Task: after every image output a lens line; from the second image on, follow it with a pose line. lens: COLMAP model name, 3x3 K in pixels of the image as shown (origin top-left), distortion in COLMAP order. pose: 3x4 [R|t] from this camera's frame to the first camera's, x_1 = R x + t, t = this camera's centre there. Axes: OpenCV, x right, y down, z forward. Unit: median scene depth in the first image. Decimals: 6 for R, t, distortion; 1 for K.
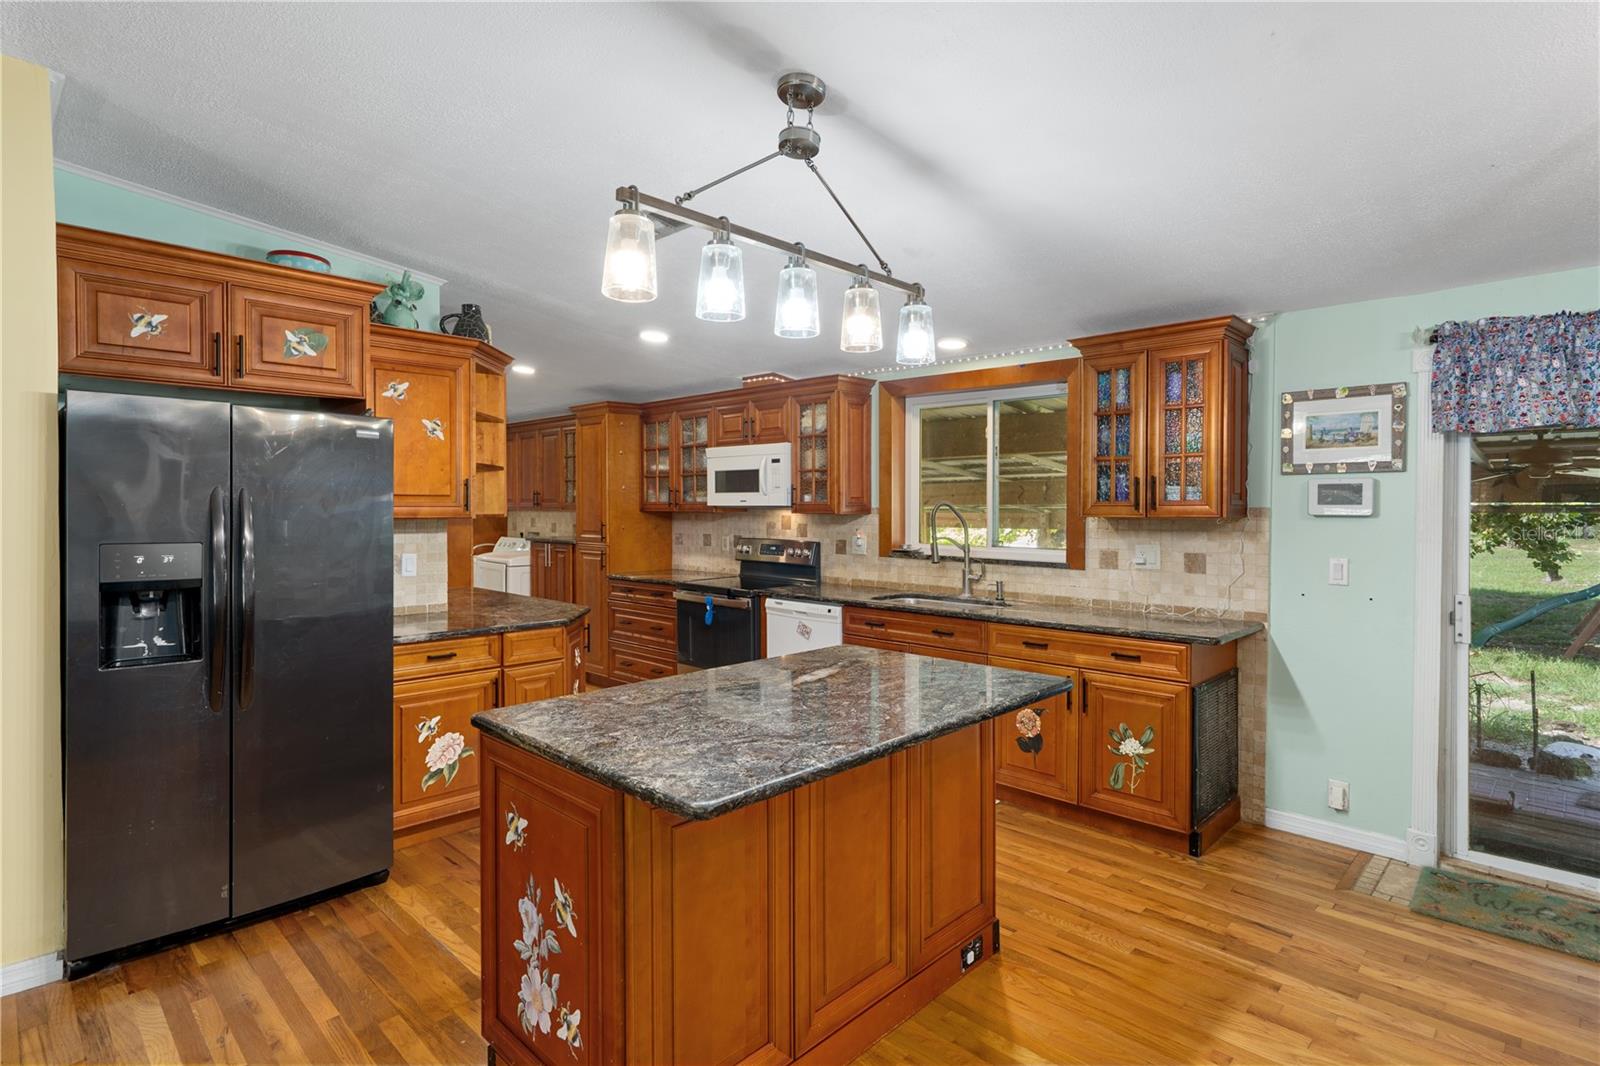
lens RADIAL K [[801.5, 0, 780.0], [0, 801.5, 522.5], [0, 0, 1]] dist [-0.003276, 0.000220]
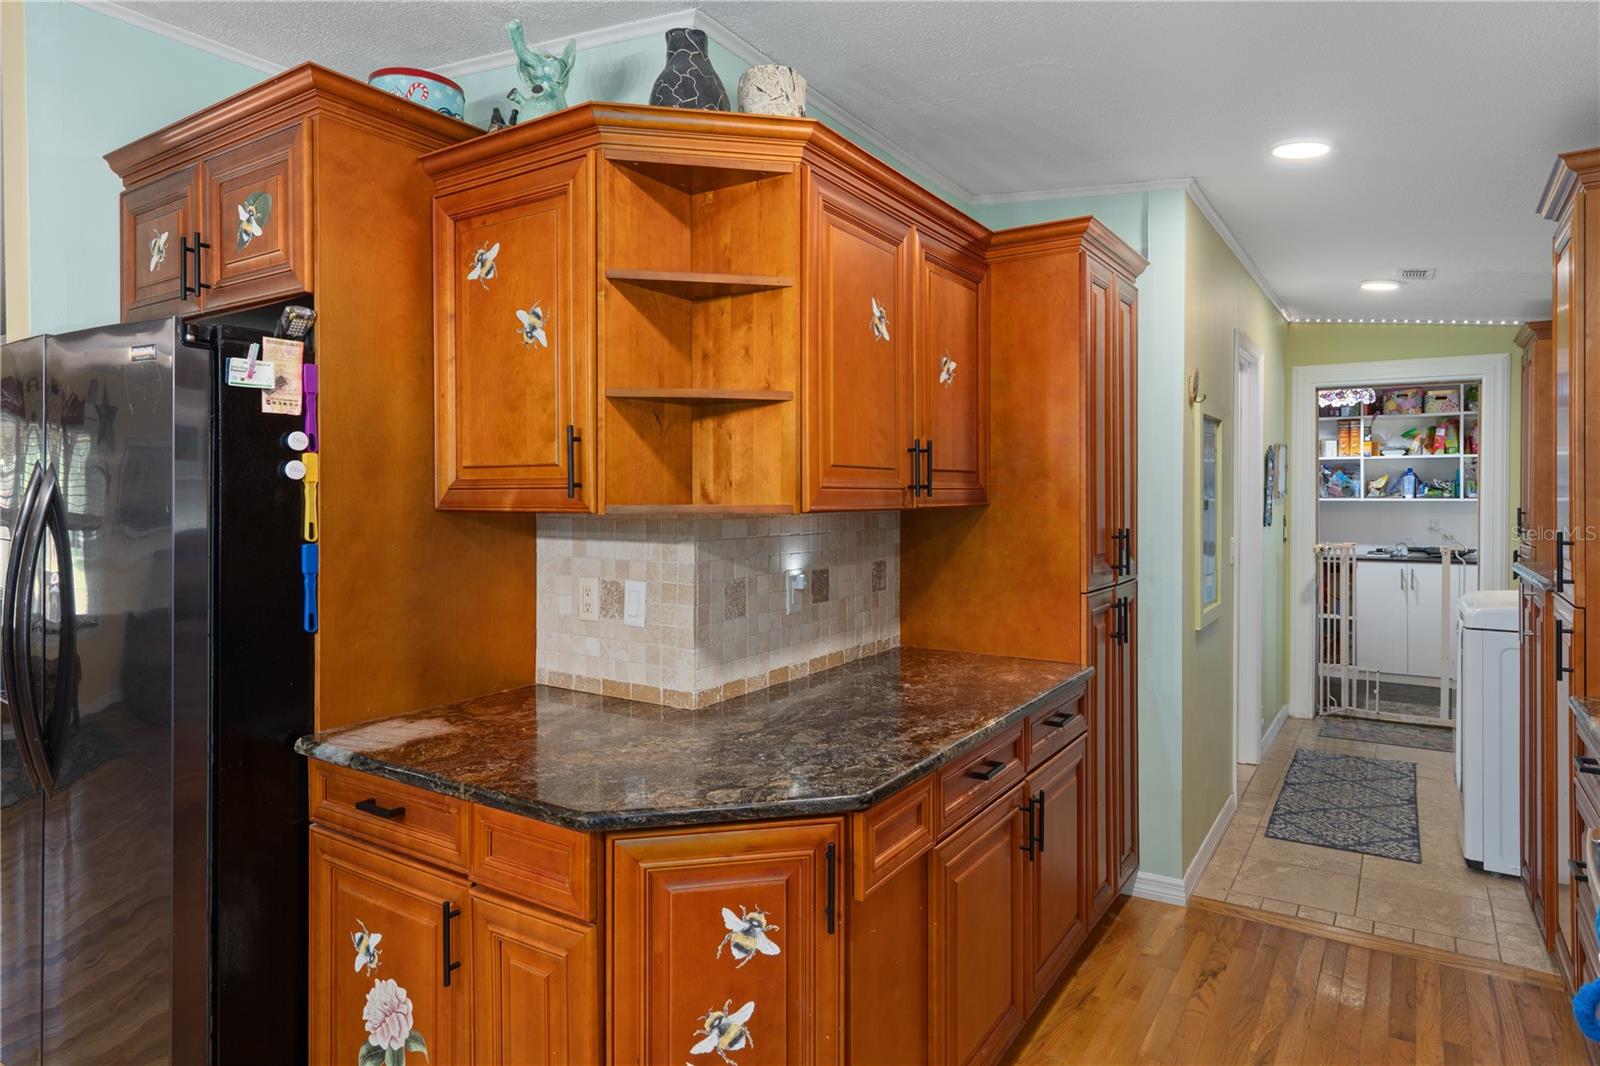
lens RADIAL K [[916.7, 0, 799.4], [0, 916.7, 500.7], [0, 0, 1]] dist [0.007976, 0.000580]
pose [[0.192058, 0.006319, -0.981363, 0.122574], [-0.015363, 0.999876, 0.003432, -0.014629], [0.981263, 0.014418, 0.192132, 0.900389]]
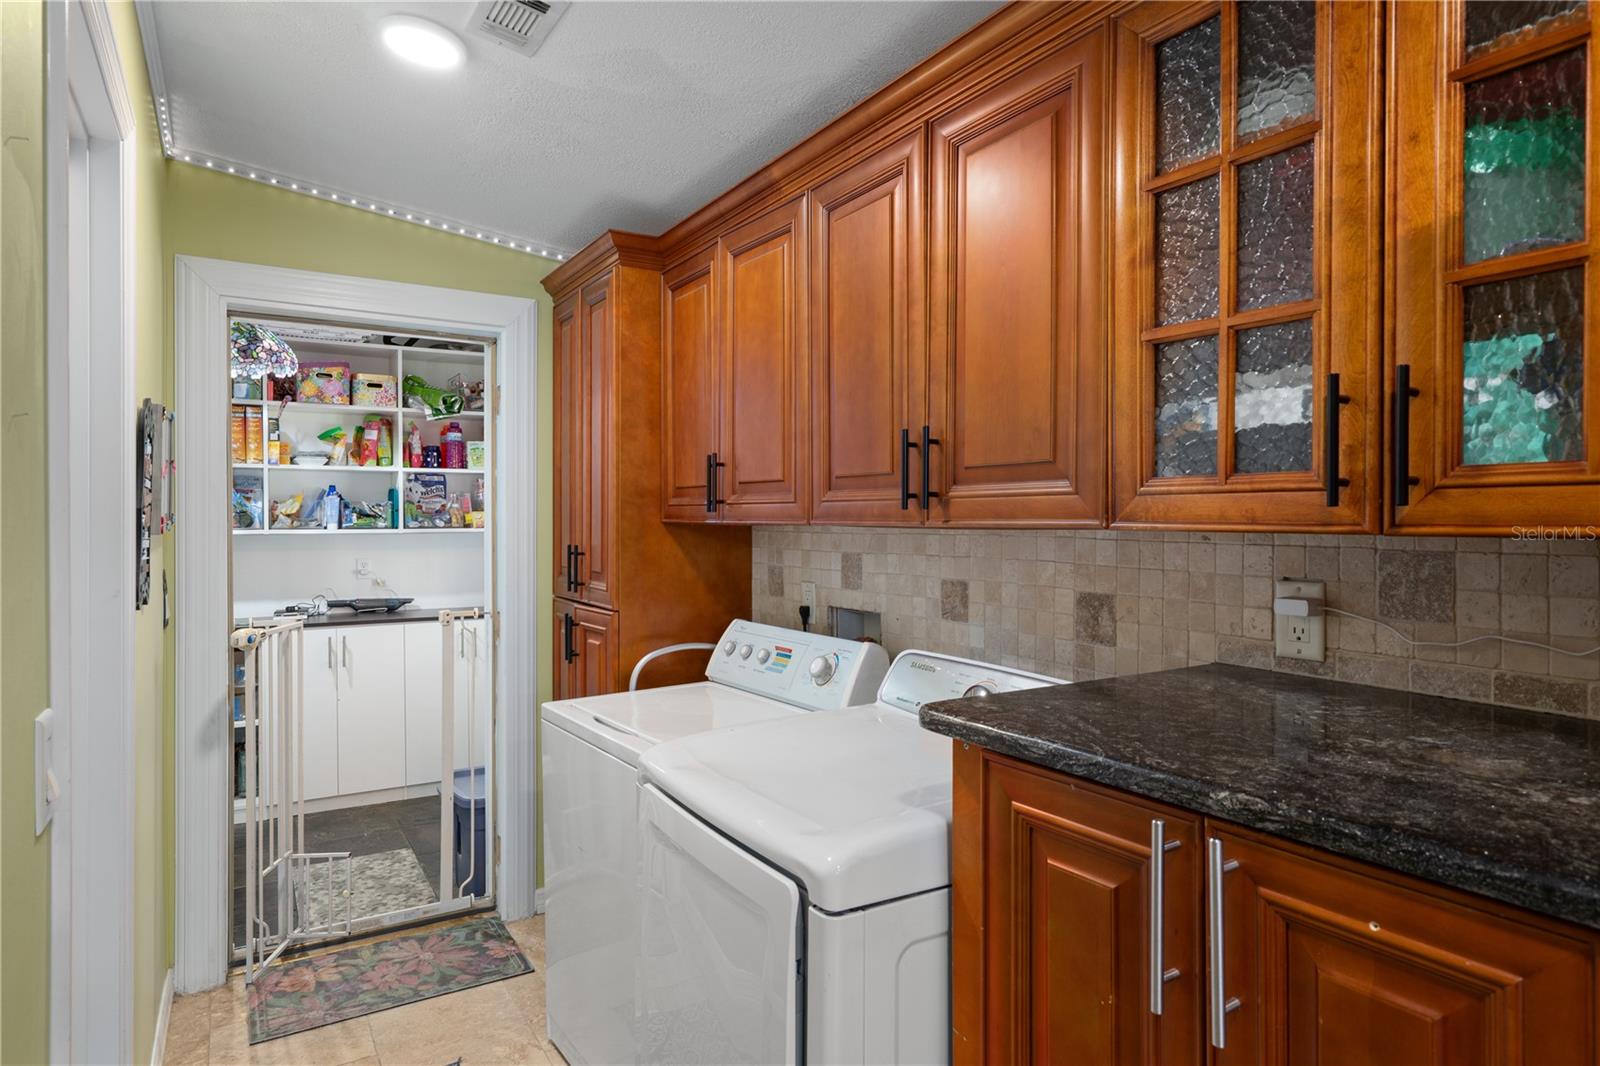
lens RADIAL K [[927.0, 0, 779.5], [0, 927.0, 519.1], [0, 0, 1]] dist [0.004589, 0.000538]
pose [[0.967492, -0.006412, -0.252819, -0.487500], [0.002297, 0.999860, -0.016567, -0.023247], [0.252889, 0.015447, 0.967372, 1.345494]]
